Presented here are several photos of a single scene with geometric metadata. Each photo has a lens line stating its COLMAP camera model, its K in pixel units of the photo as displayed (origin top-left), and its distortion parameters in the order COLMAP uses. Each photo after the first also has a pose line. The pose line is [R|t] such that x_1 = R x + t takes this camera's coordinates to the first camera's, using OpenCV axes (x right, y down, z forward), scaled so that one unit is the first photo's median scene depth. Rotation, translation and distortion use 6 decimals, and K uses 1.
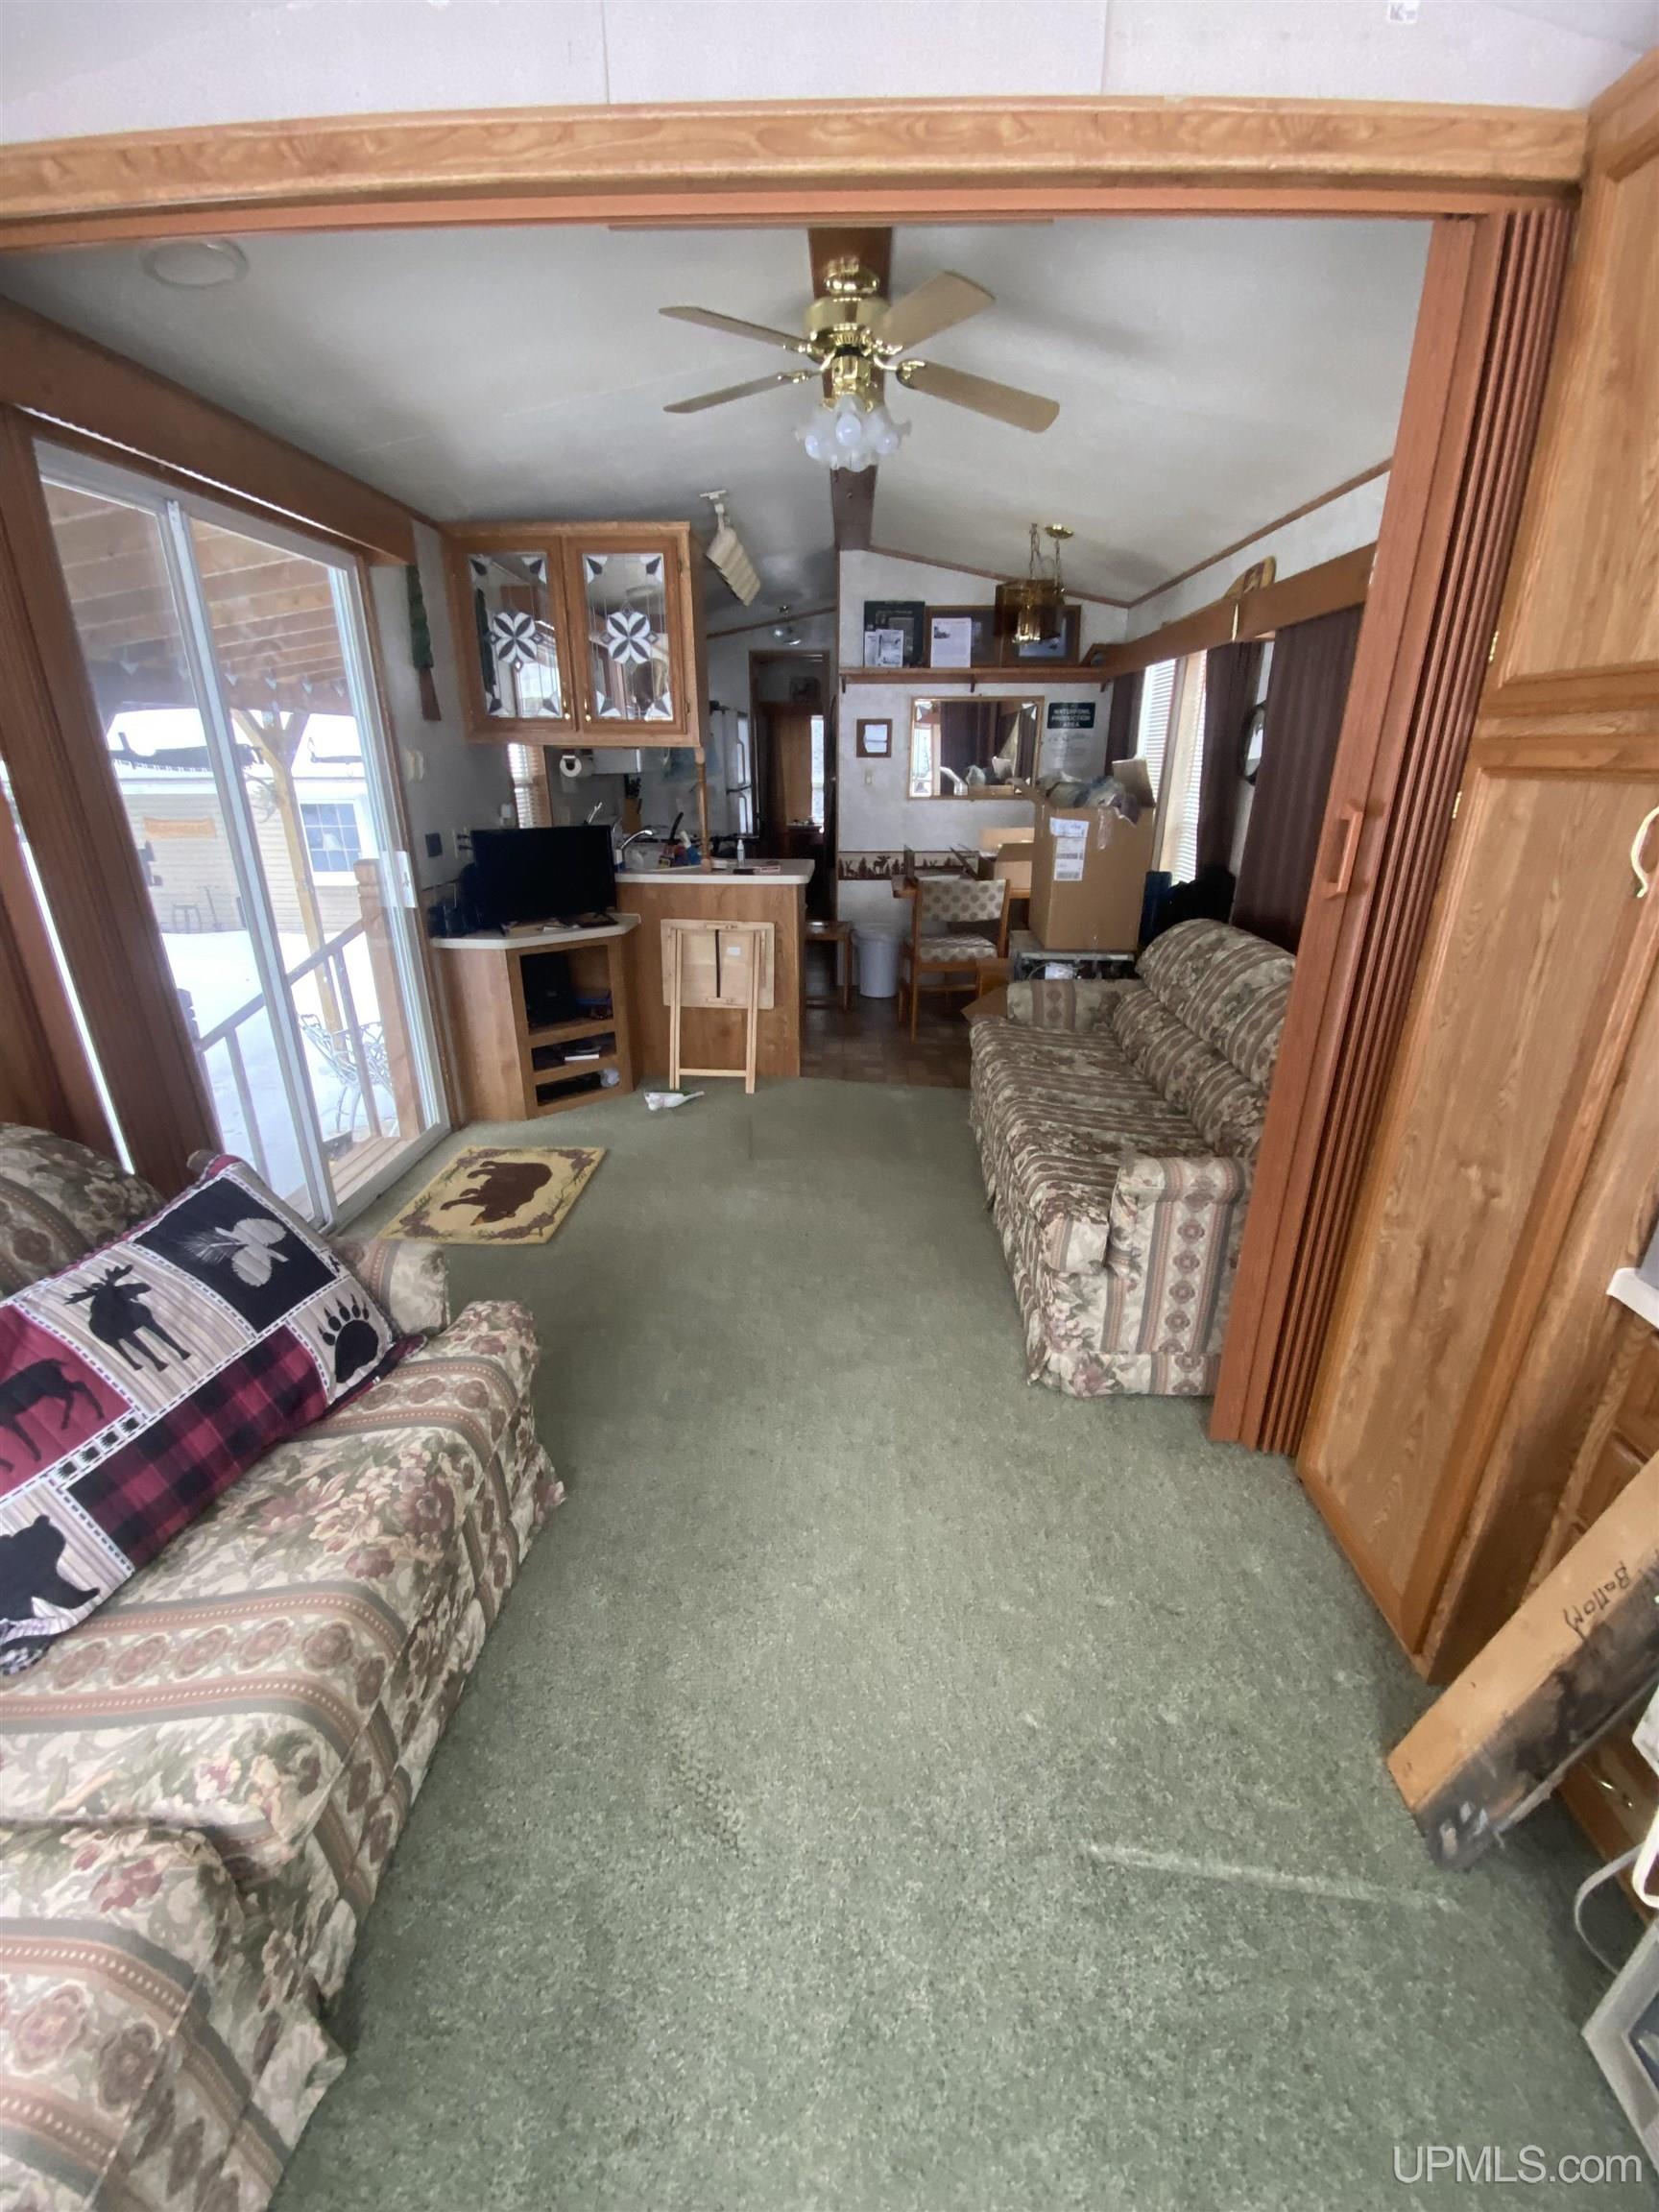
lens RADIAL K [[858.7, 0, 830.2], [0, 858.7, 1113.8], [0, 0, 1]] dist [0.002425, -0.000036]
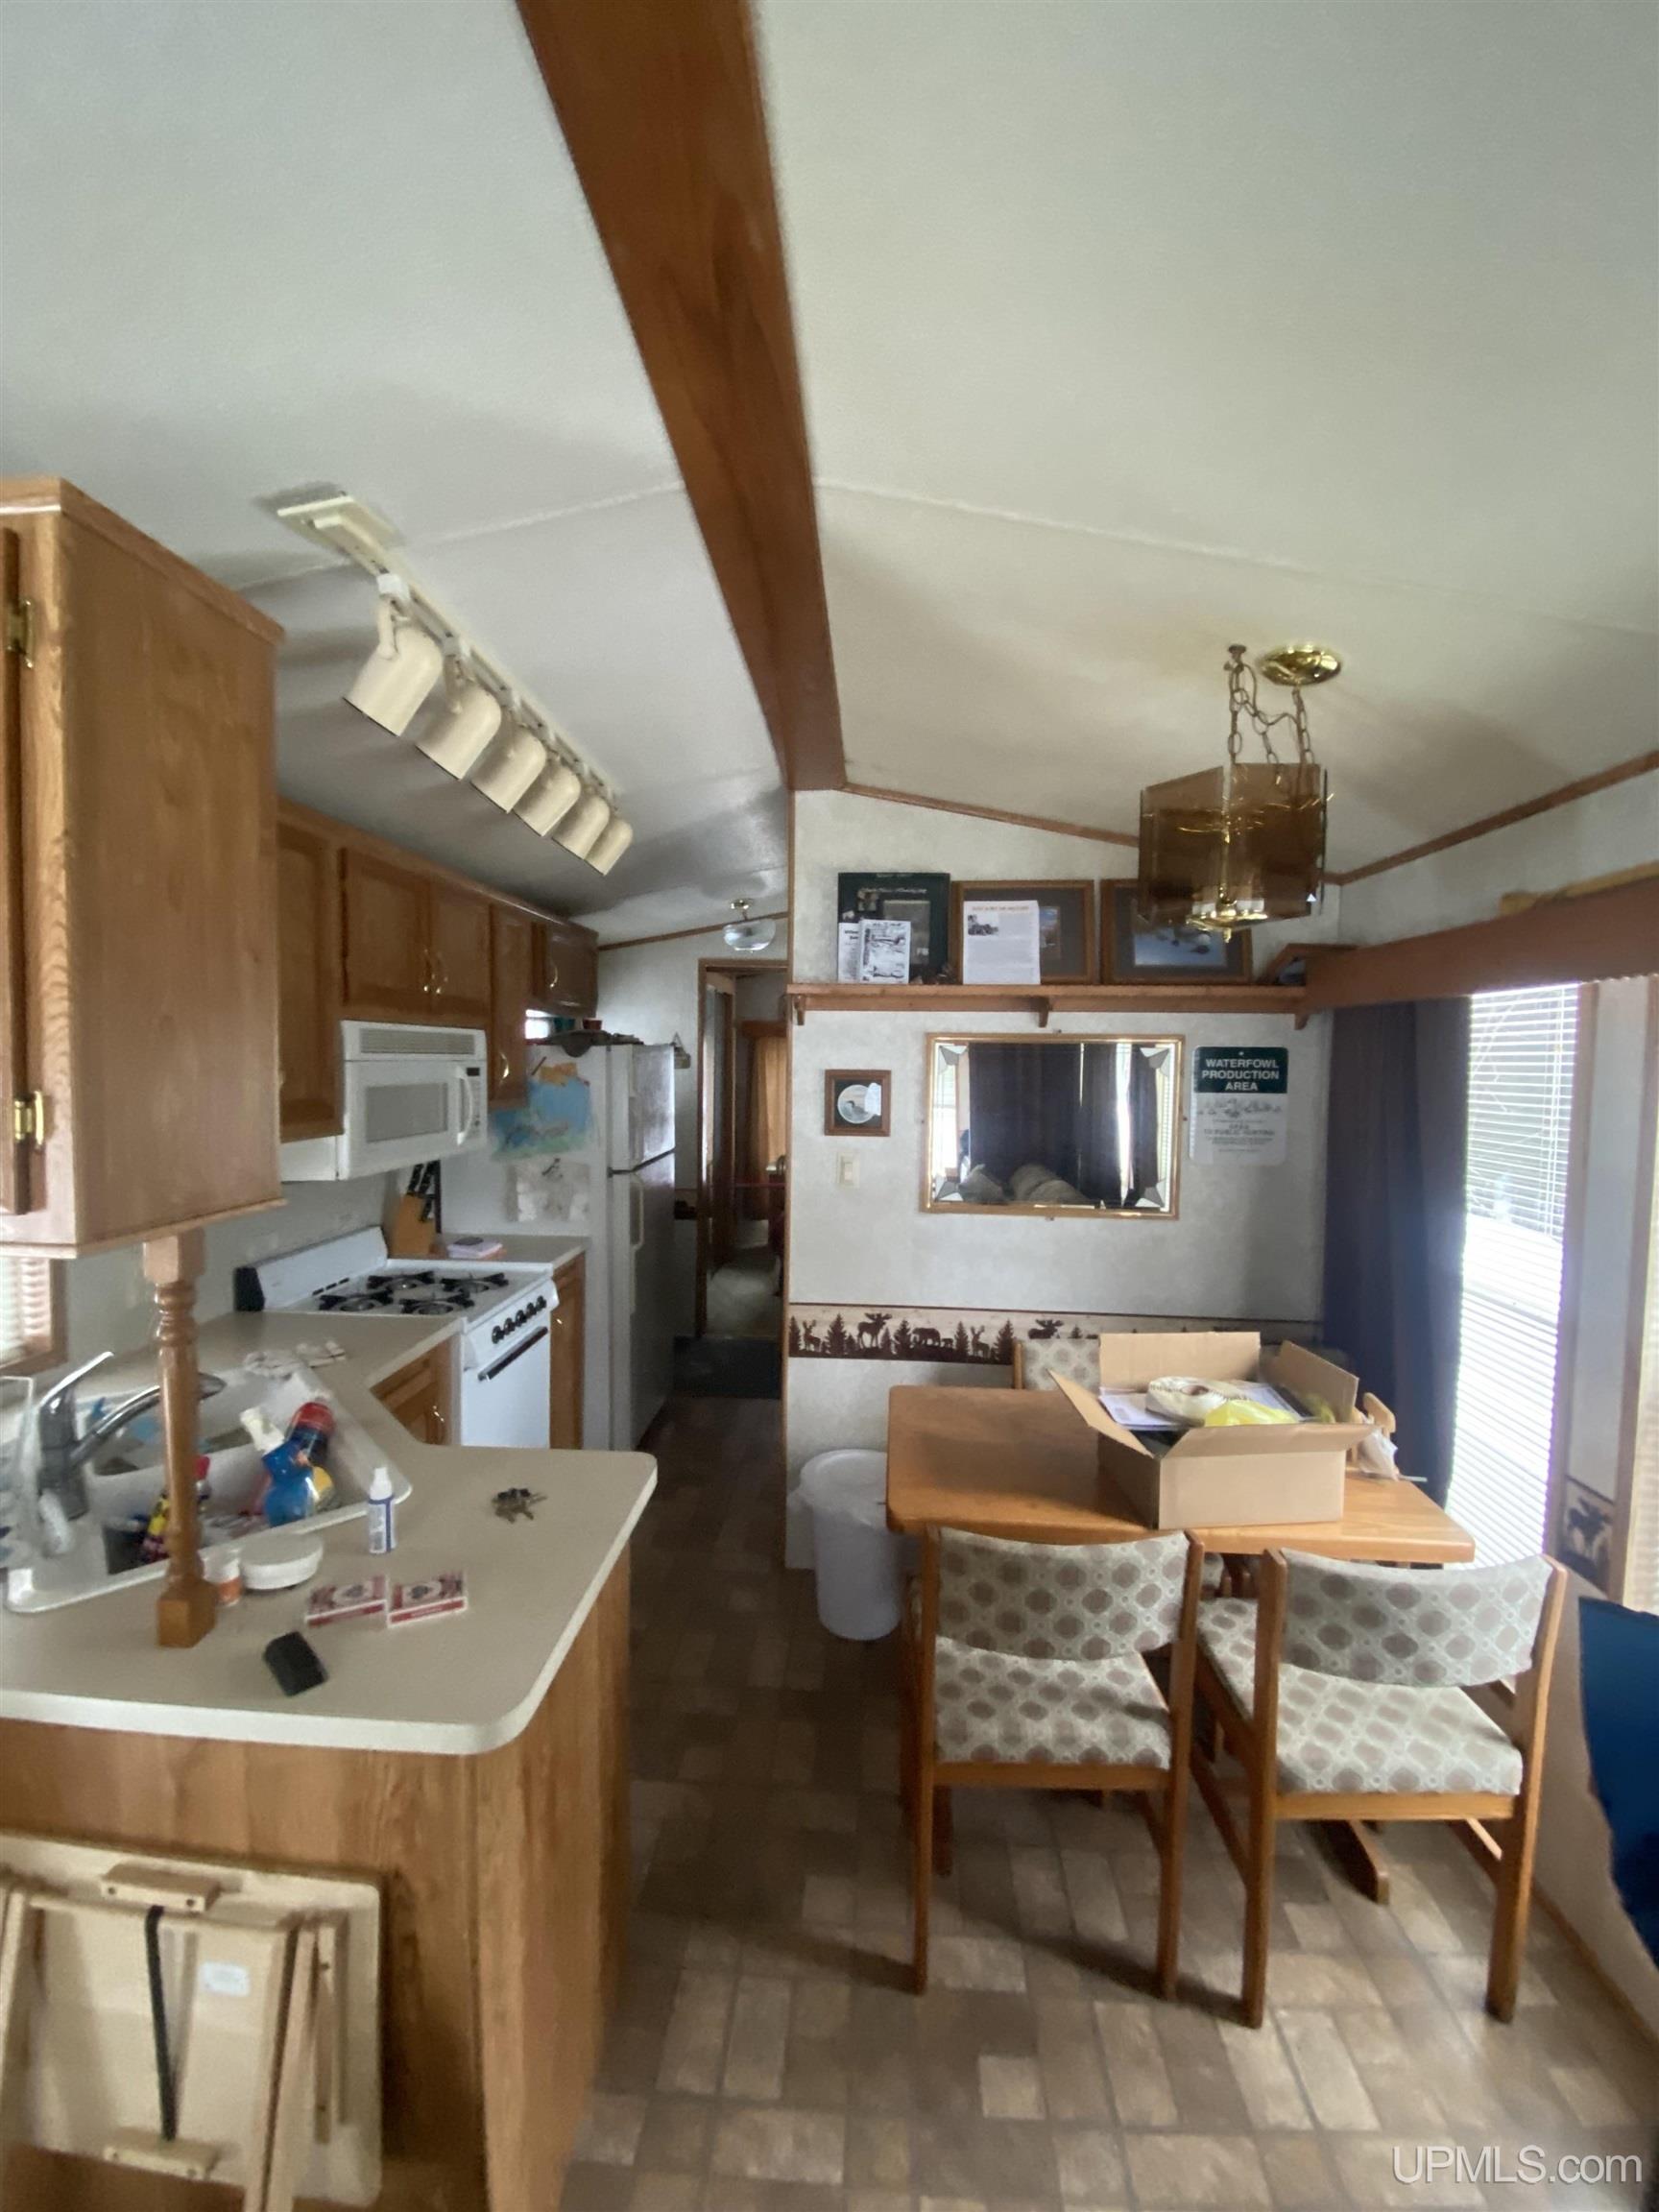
lens RADIAL K [[858.7, 0, 830.2], [0, 858.7, 1113.8], [0, 0, 1]] dist [0.002425, -0.000036]
pose [[0.999197, 0.014430, -0.037373, 0.057071], [-0.025748, 0.946000, -0.323142, -0.274916], [0.030692, 0.323845, 0.945612, 0.531446]]
